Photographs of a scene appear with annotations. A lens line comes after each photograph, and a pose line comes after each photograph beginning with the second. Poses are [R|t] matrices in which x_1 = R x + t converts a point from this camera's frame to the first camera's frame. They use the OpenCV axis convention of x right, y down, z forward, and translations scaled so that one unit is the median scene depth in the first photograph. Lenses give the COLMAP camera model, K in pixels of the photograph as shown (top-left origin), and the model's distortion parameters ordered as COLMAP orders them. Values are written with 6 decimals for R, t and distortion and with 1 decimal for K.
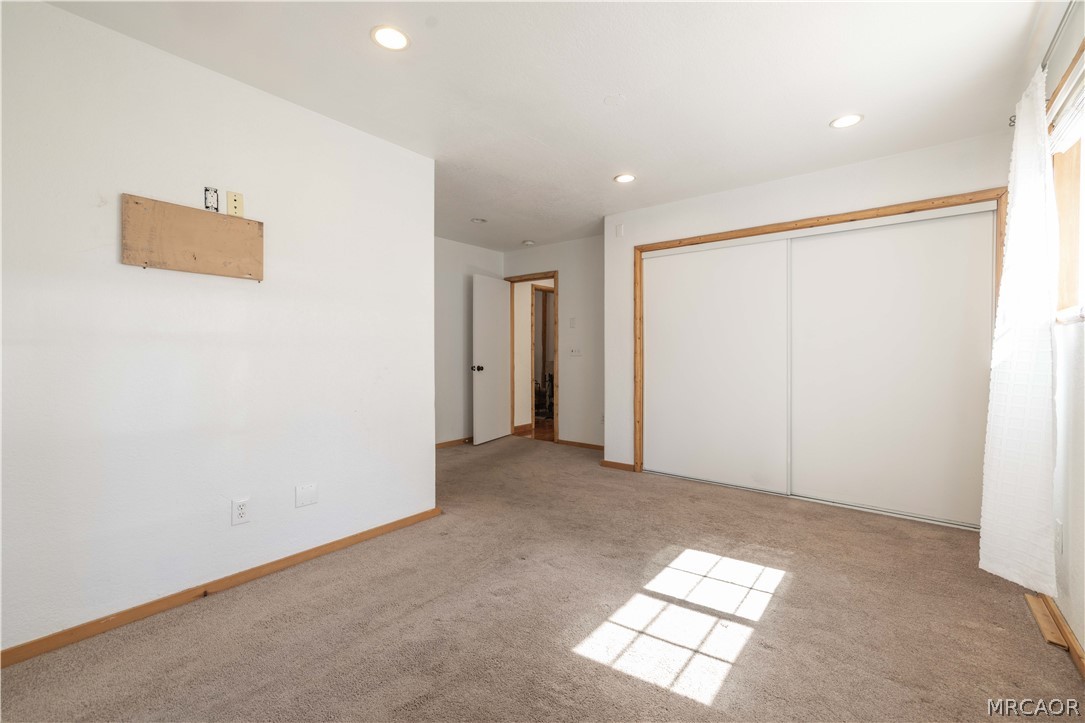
lens RADIAL K [[492.0, 0, 536.7], [0, 492.0, 355.9], [0, 0, 1]] dist [0.001059, -0.000087]
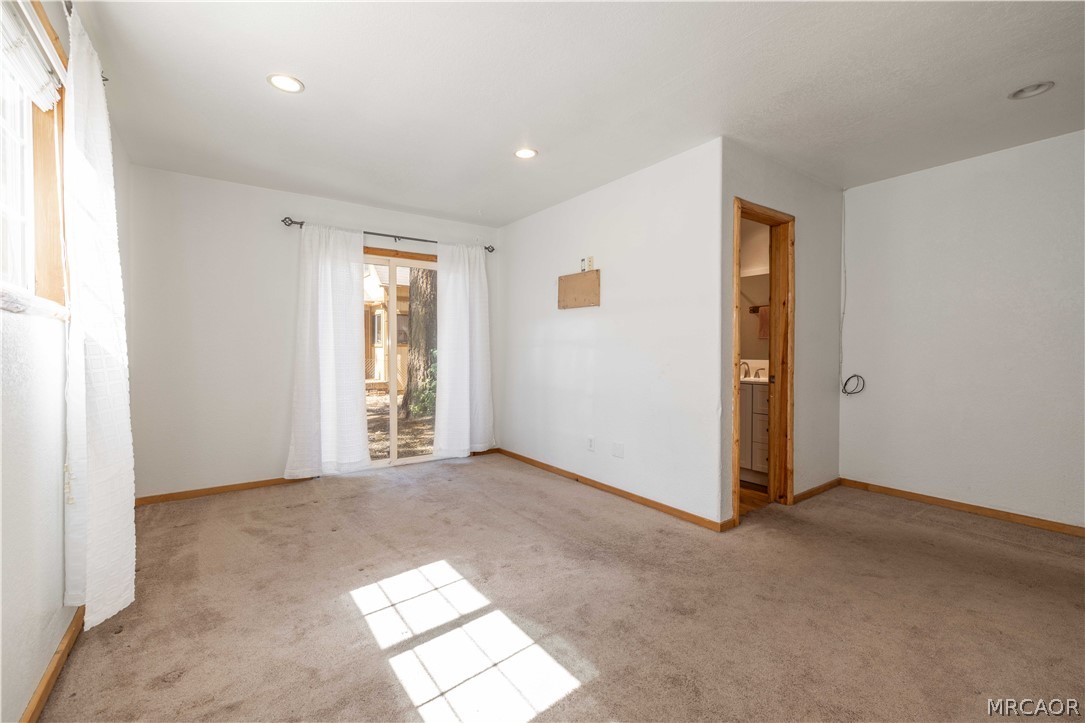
lens RADIAL K [[492.0, 0, 536.7], [0, 492.0, 355.9], [0, 0, 1]] dist [0.001059, -0.000087]
pose [[-0.330505, 0.017104, -0.943649, 1.039502], [-0.003809, 0.999803, 0.019456, -0.018567], [0.943797, 0.010025, -0.330375, 1.351984]]
